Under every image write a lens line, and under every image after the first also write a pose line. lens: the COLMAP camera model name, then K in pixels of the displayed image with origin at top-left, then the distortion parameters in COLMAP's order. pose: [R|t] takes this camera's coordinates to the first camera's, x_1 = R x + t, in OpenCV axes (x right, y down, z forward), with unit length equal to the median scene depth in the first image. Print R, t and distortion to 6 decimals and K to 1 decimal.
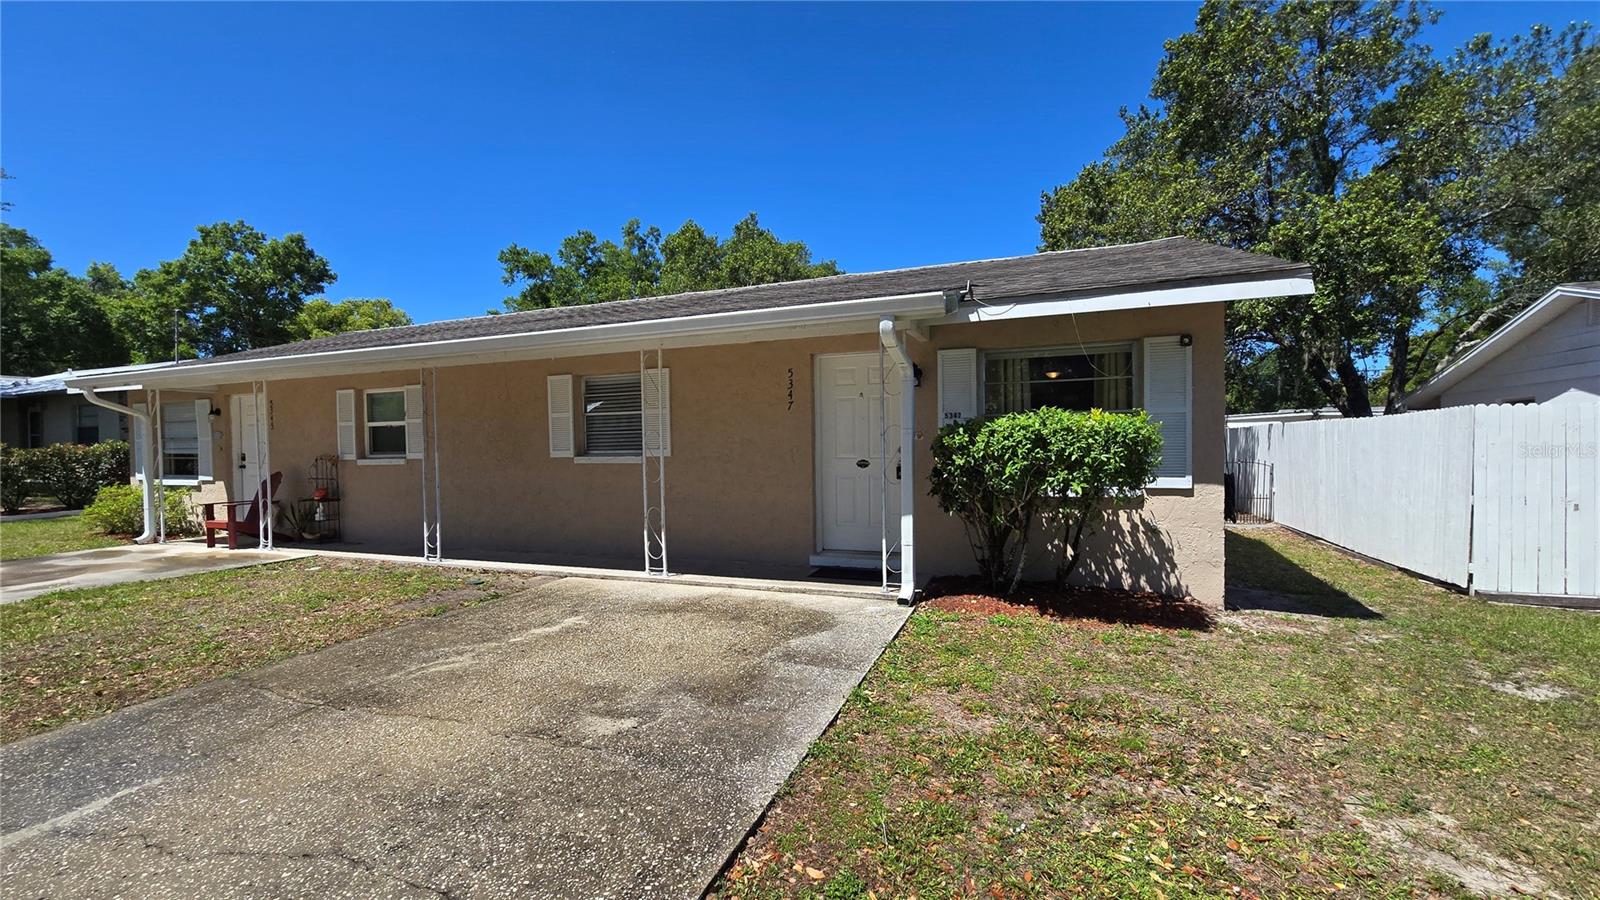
lens RADIAL K [[656.9, 0, 786.7], [0, 656.9, 462.4], [0, 0, 1]] dist [-0.001402, 0.000089]
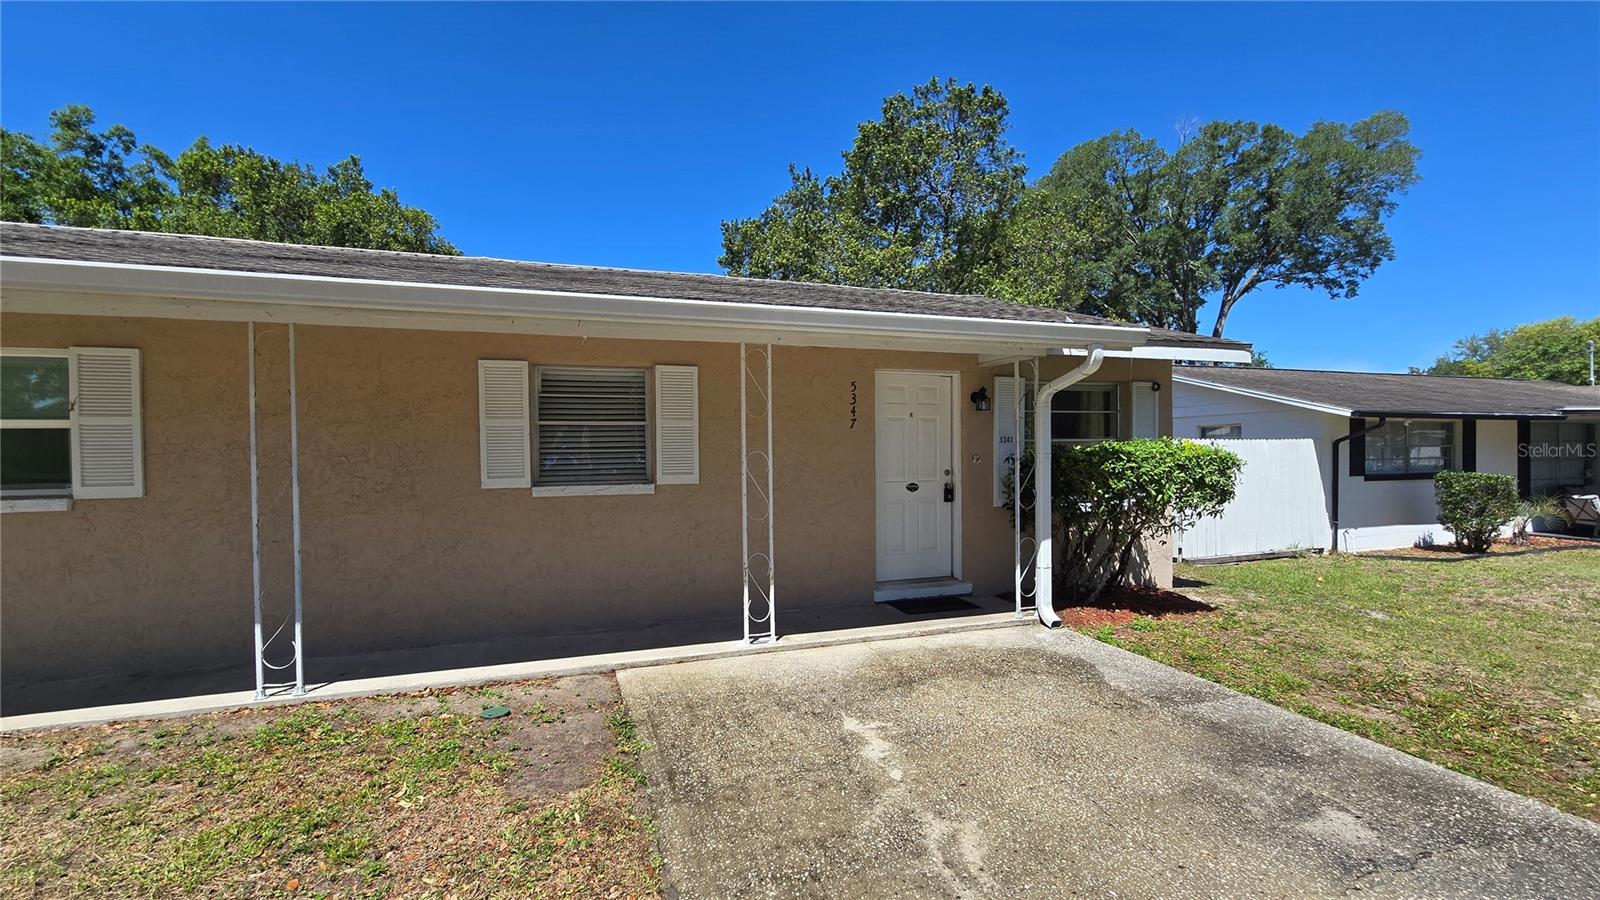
lens RADIAL K [[656.9, 0, 787.9], [0, 656.9, 459.5], [0, 0, 1]] dist [-0.001402, 0.000089]
pose [[0.768433, -0.000094, 0.639930, -0.633525], [0.012986, 0.999796, -0.015447, -0.025737], [-0.639798, 0.020180, 0.768278, 0.383681]]
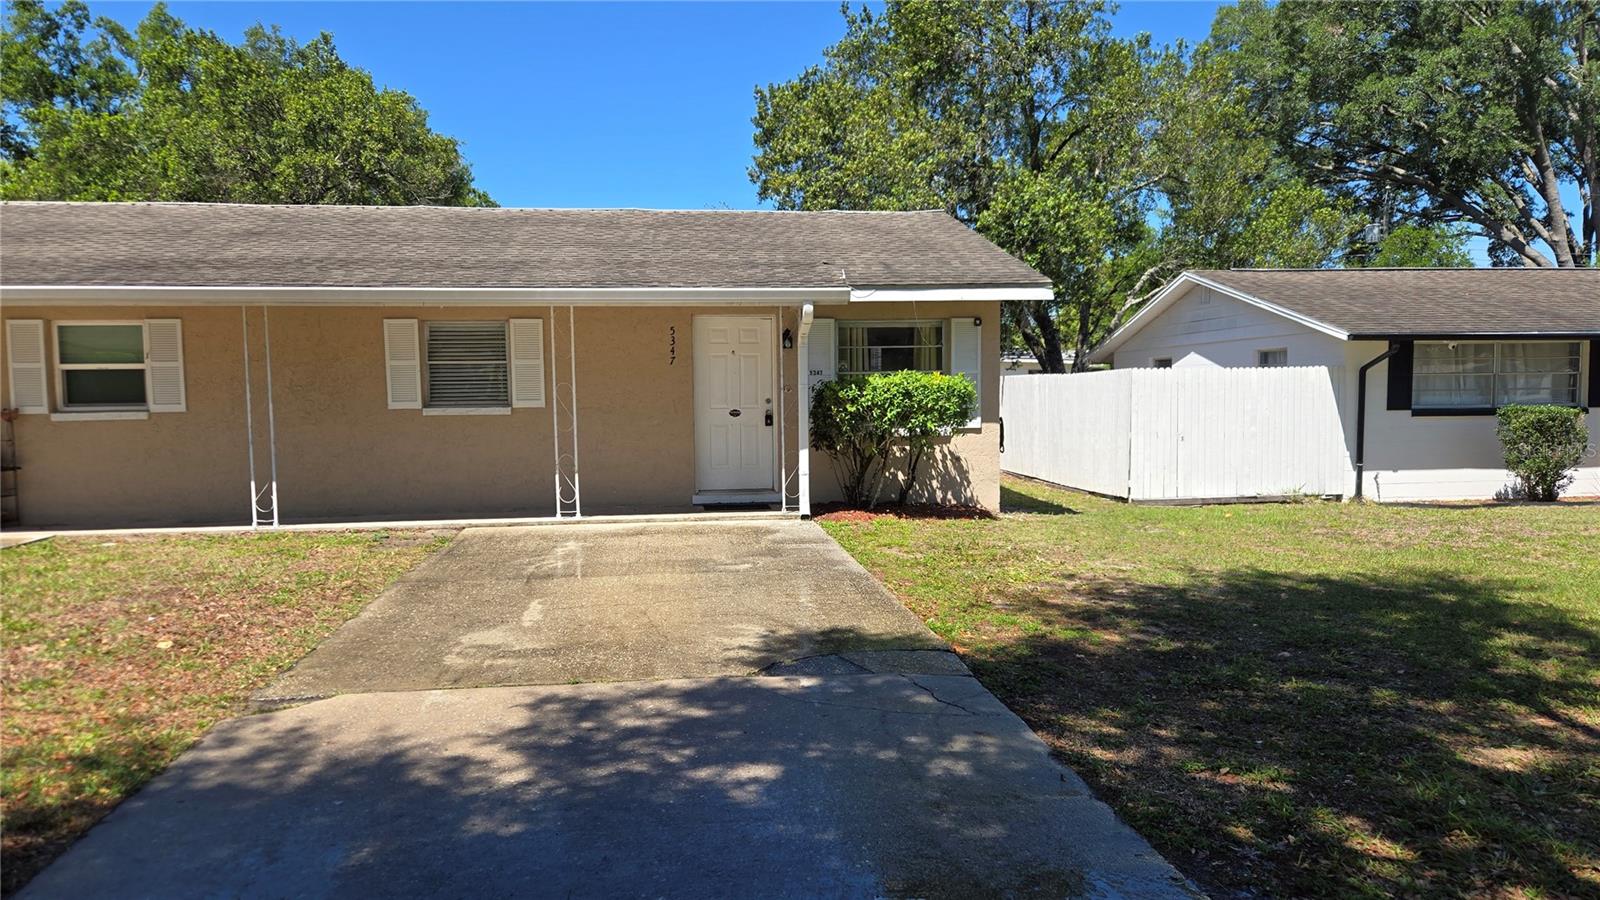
lens RADIAL K [[1072.3, 0, 787.4], [0, 1072.3, 461.4], [0, 0, 1]] dist [0.071779, -0.058087]
pose [[0.882413, -0.027469, 0.469673, -0.680390], [0.010520, 0.999197, 0.038674, 0.015055], [-0.470358, -0.029185, 0.881993, -0.685730]]
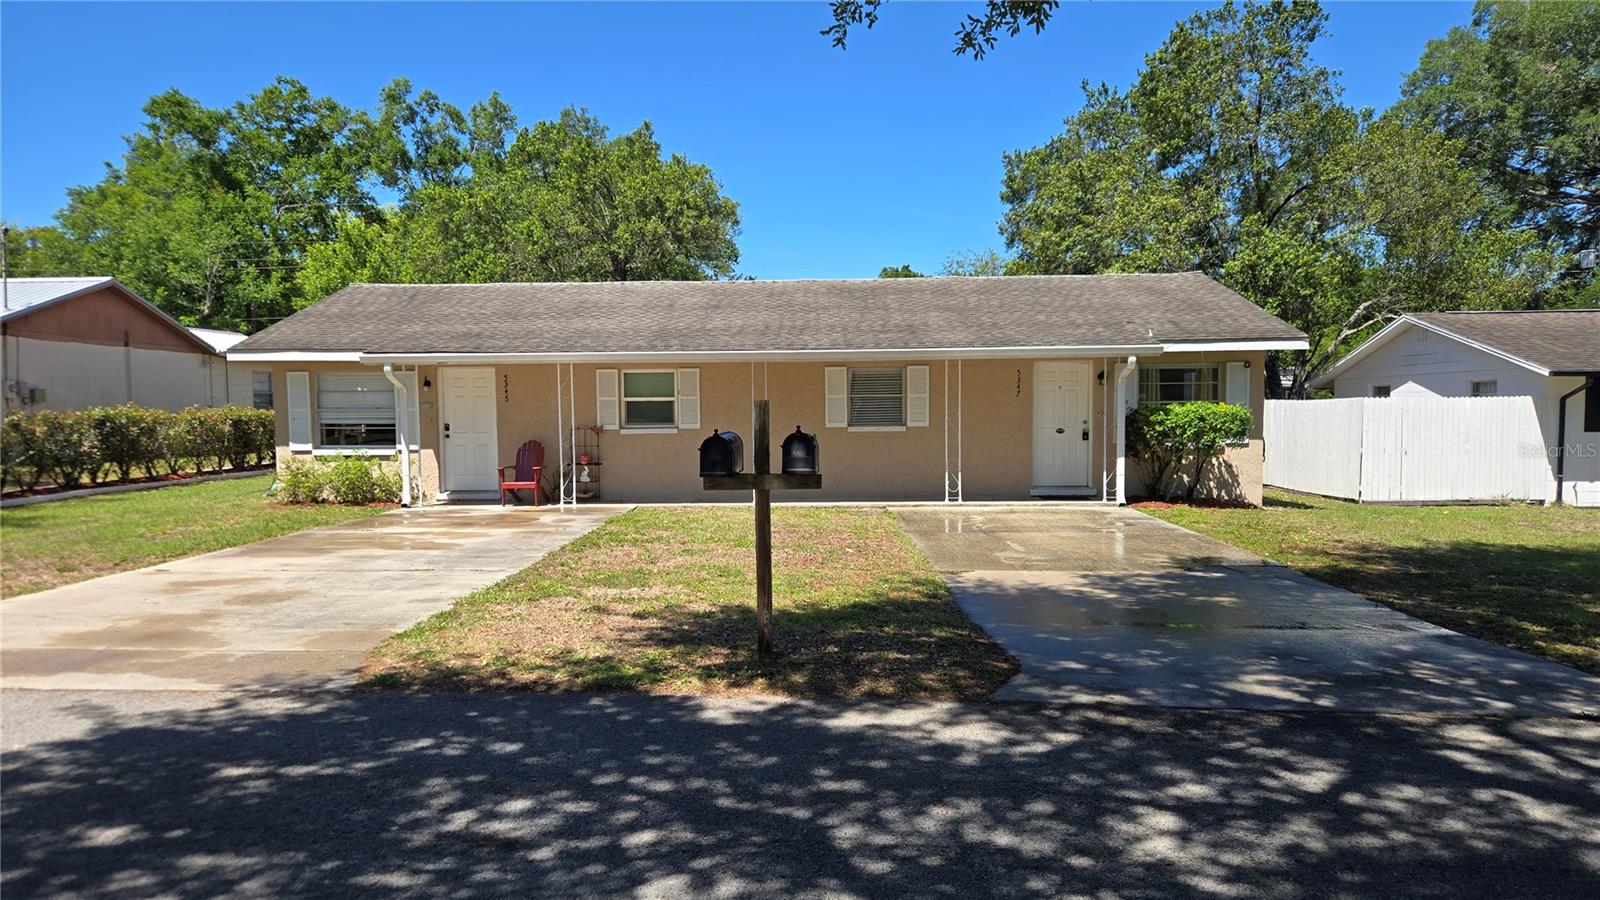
lens RADIAL K [[1072.3, 0, 784.9], [0, 1072.3, 467.1], [0, 0, 1]] dist [0.071779, -0.058087]
pose [[0.941975, -0.012975, 0.335432, -1.388870], [0.003321, 0.999564, 0.029338, 0.010549], [-0.335667, -0.026522, 0.941607, -1.231411]]
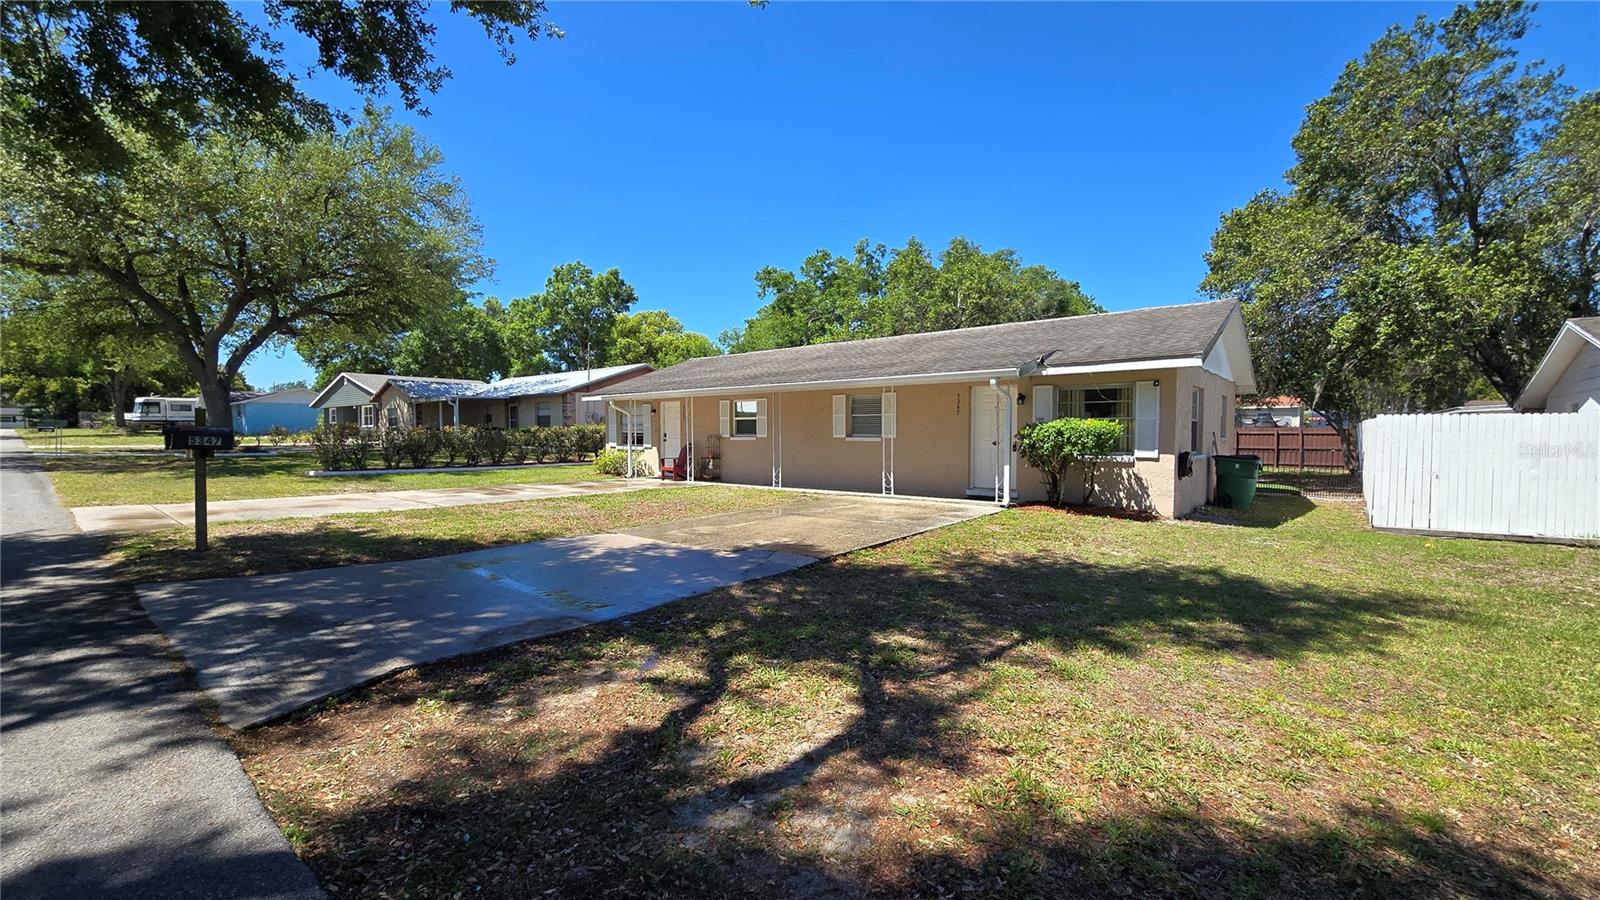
lens RADIAL K [[656.9, 0, 784.8], [0, 656.9, 462.4], [0, 0, 1]] dist [-0.001402, 0.000089]
pose [[0.946253, 0.027555, -0.322252, 0.152884], [-0.019924, 0.999438, 0.026956, 0.018633], [0.322814, -0.019086, 0.946270, -1.025758]]
